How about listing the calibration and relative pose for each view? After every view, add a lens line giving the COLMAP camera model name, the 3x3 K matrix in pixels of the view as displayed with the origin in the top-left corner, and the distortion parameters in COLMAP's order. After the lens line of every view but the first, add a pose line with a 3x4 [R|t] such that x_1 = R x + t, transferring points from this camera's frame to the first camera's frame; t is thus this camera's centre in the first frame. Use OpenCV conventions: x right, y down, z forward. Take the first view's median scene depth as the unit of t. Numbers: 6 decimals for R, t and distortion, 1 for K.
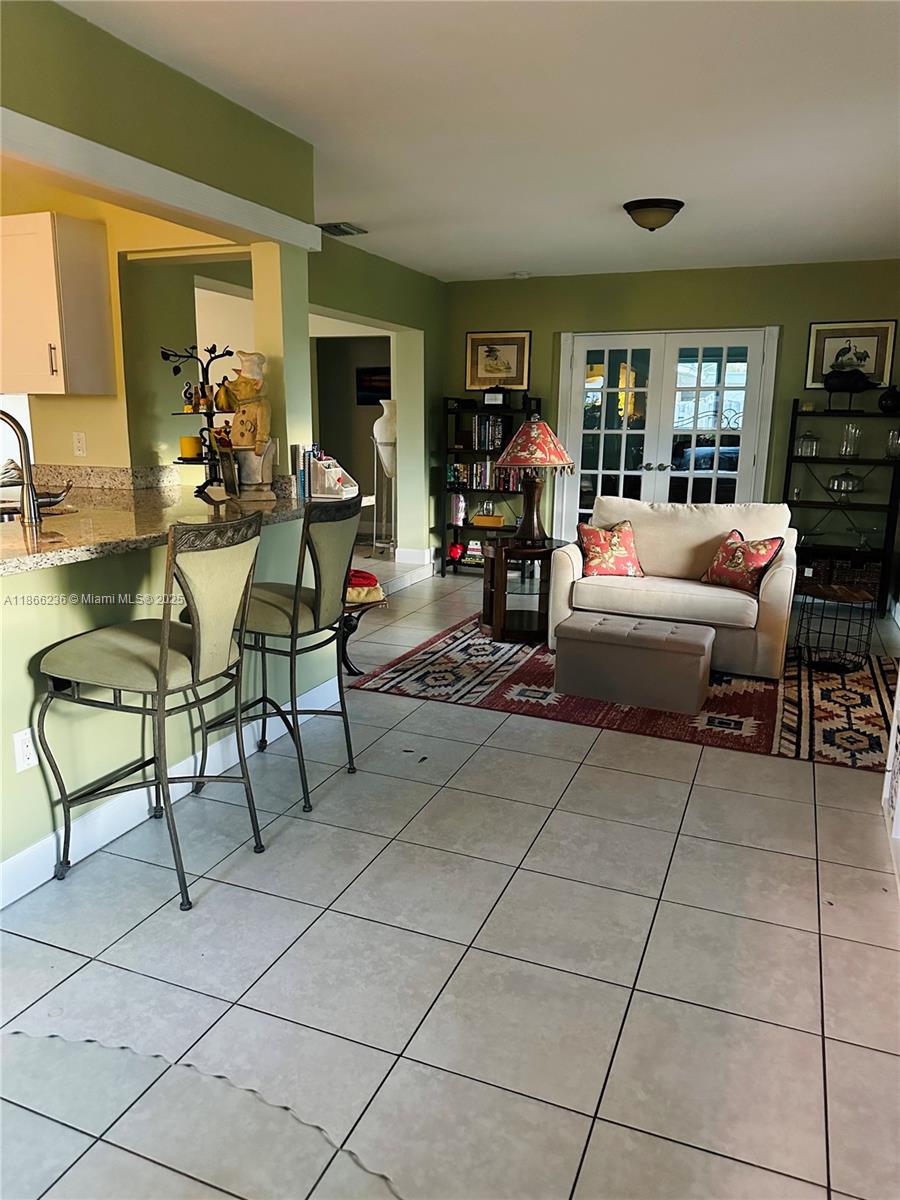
lens RADIAL K [[841.2, 0, 444.6], [0, 841.2, 601.3], [0, 0, 1]] dist [0.105258, -0.157675]
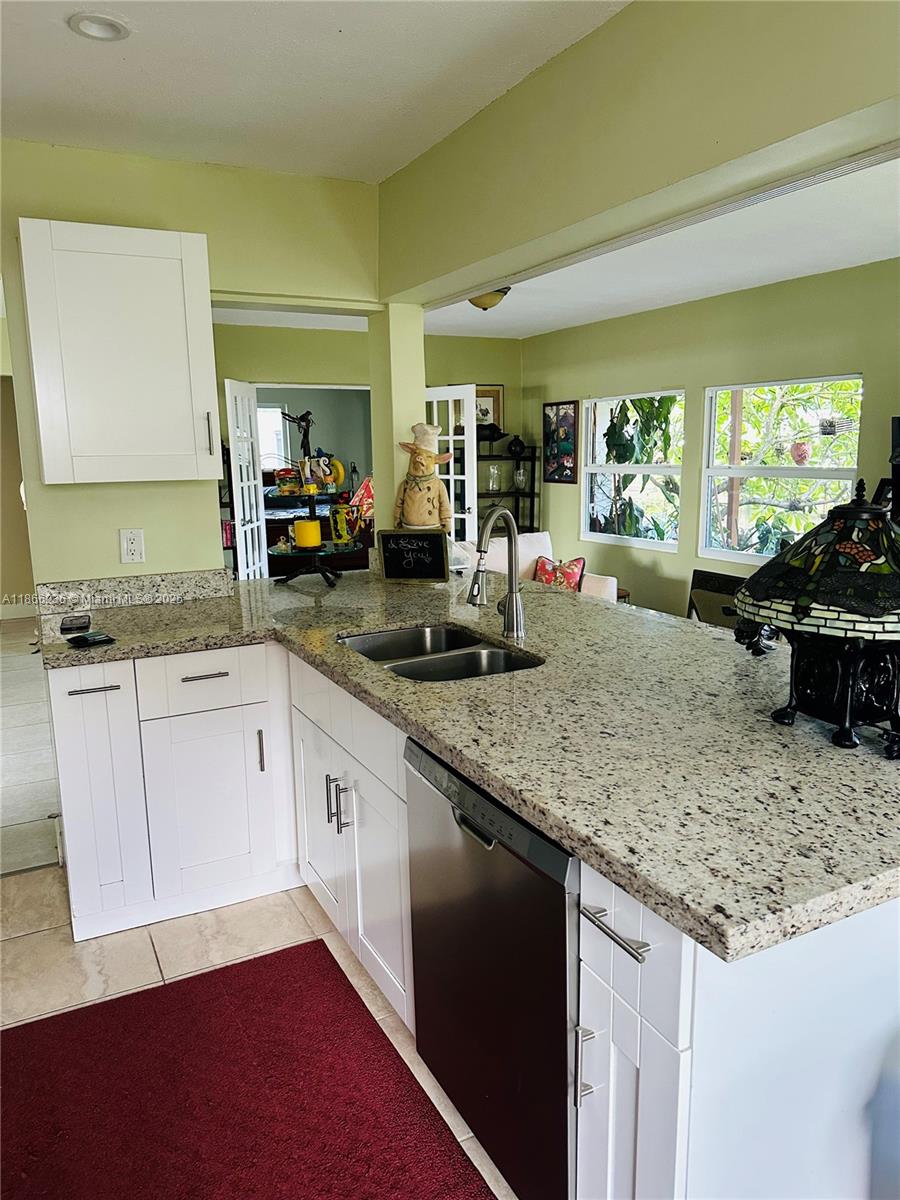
lens RADIAL K [[841.2, 0, 444.6], [0, 841.2, 601.3], [0, 0, 1]] dist [0.105258, -0.157675]
pose [[0.651166, -0.163987, 0.741007, -0.695160], [0.187940, 0.980808, 0.051901, -0.111499], [-0.735297, 0.105468, 0.669489, 0.296682]]
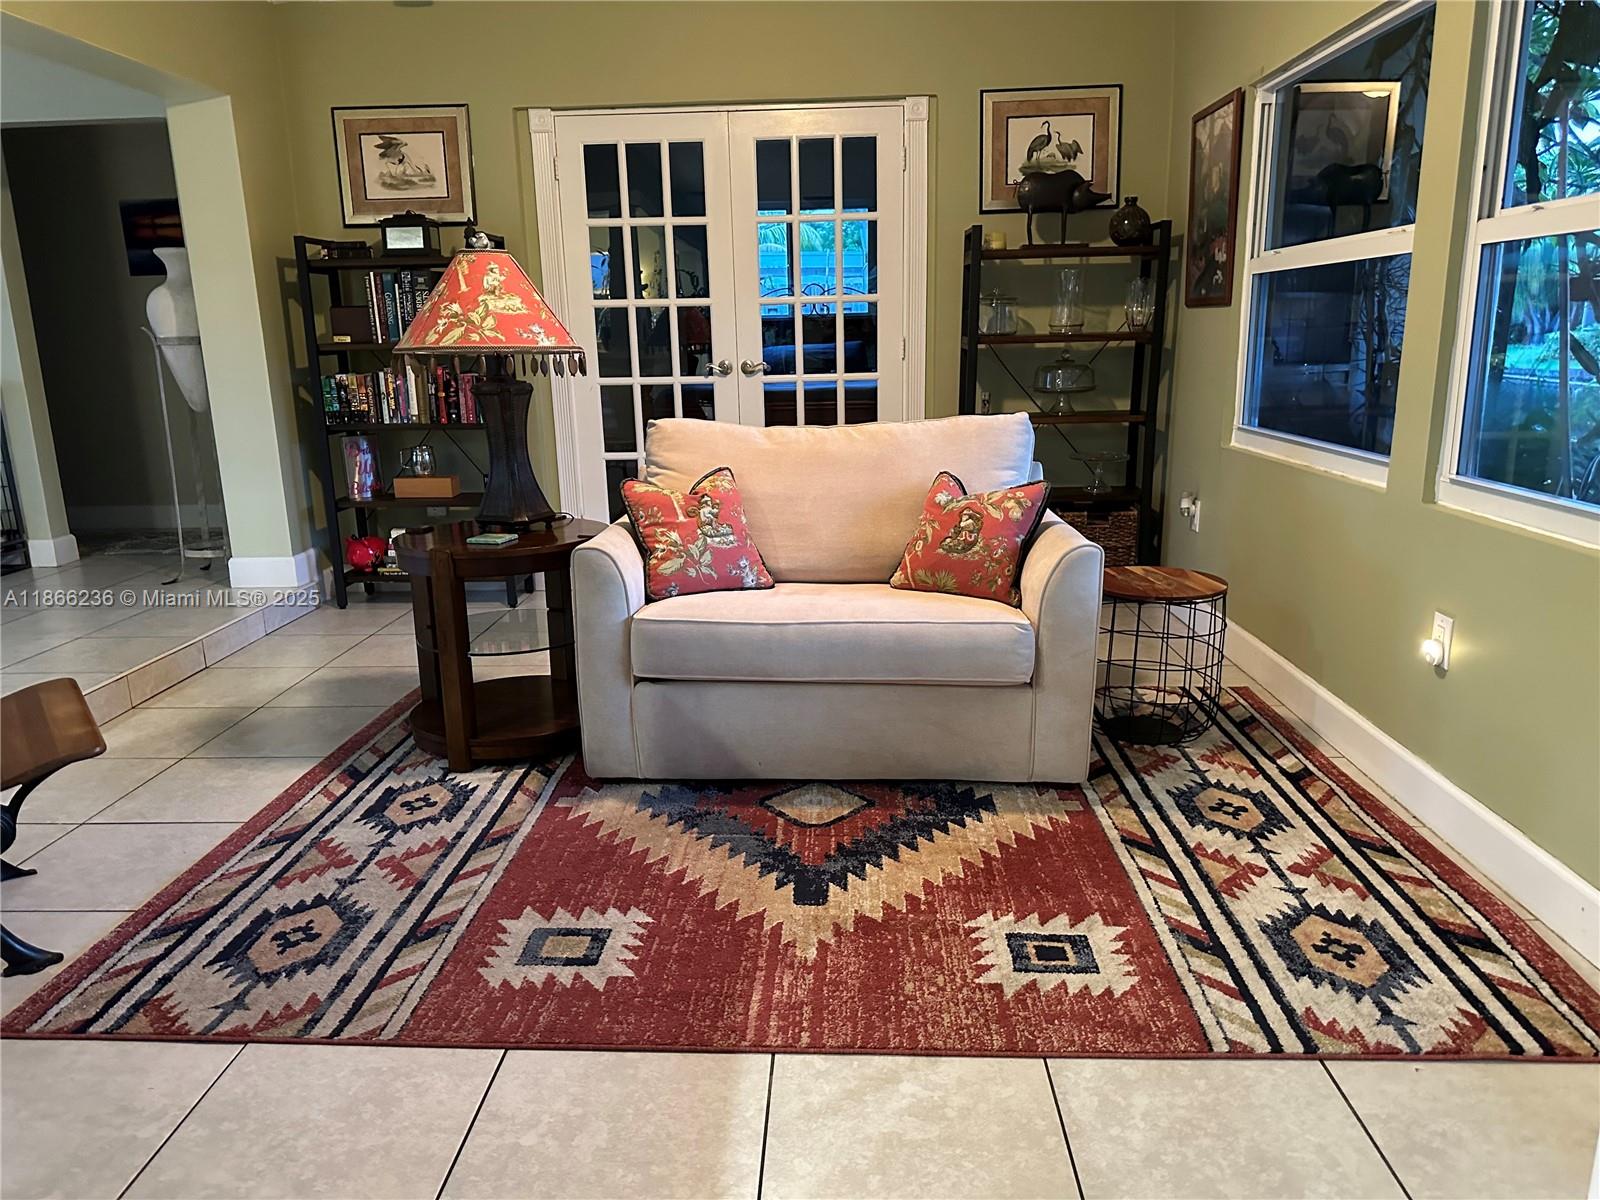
lens RADIAL K [[1135.0, 0, 800.0], [0, 1135.0, 600.0], [0, 0, 1]] dist [0.082469, -0.121571]
pose [[0.939400, -0.108959, 0.325048, 0.050481], [0.103936, 0.994042, 0.032833, -0.043583], [-0.326689, 0.002941, 0.945127, 0.442806]]
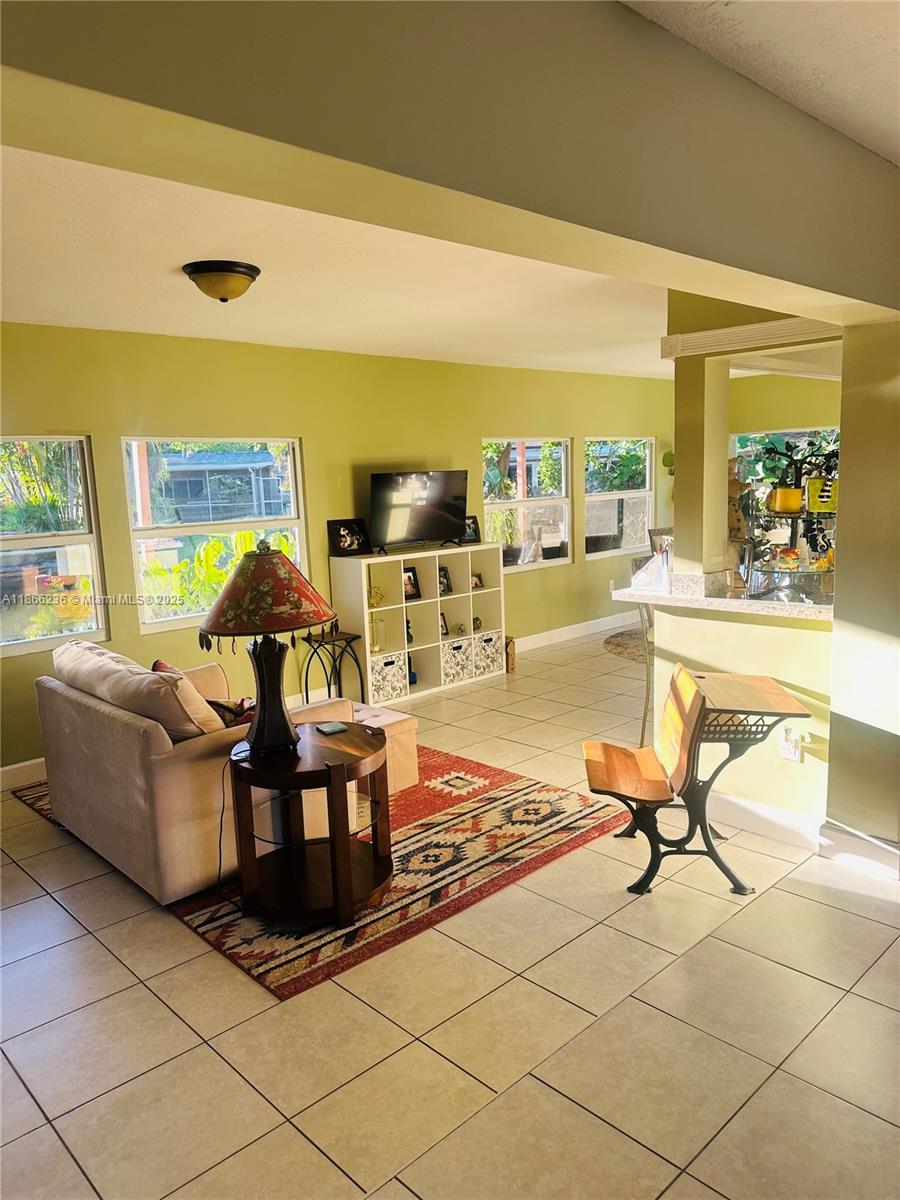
lens RADIAL K [[841.2, 0, 444.6], [0, 841.2, 601.3], [0, 0, 1]] dist [0.105258, -0.157675]
pose [[-0.910854, -0.035987, 0.411158, -0.265657], [0.117502, 0.932357, 0.341912, -0.406363], [-0.395650, 0.359743, -0.845012, 1.627711]]
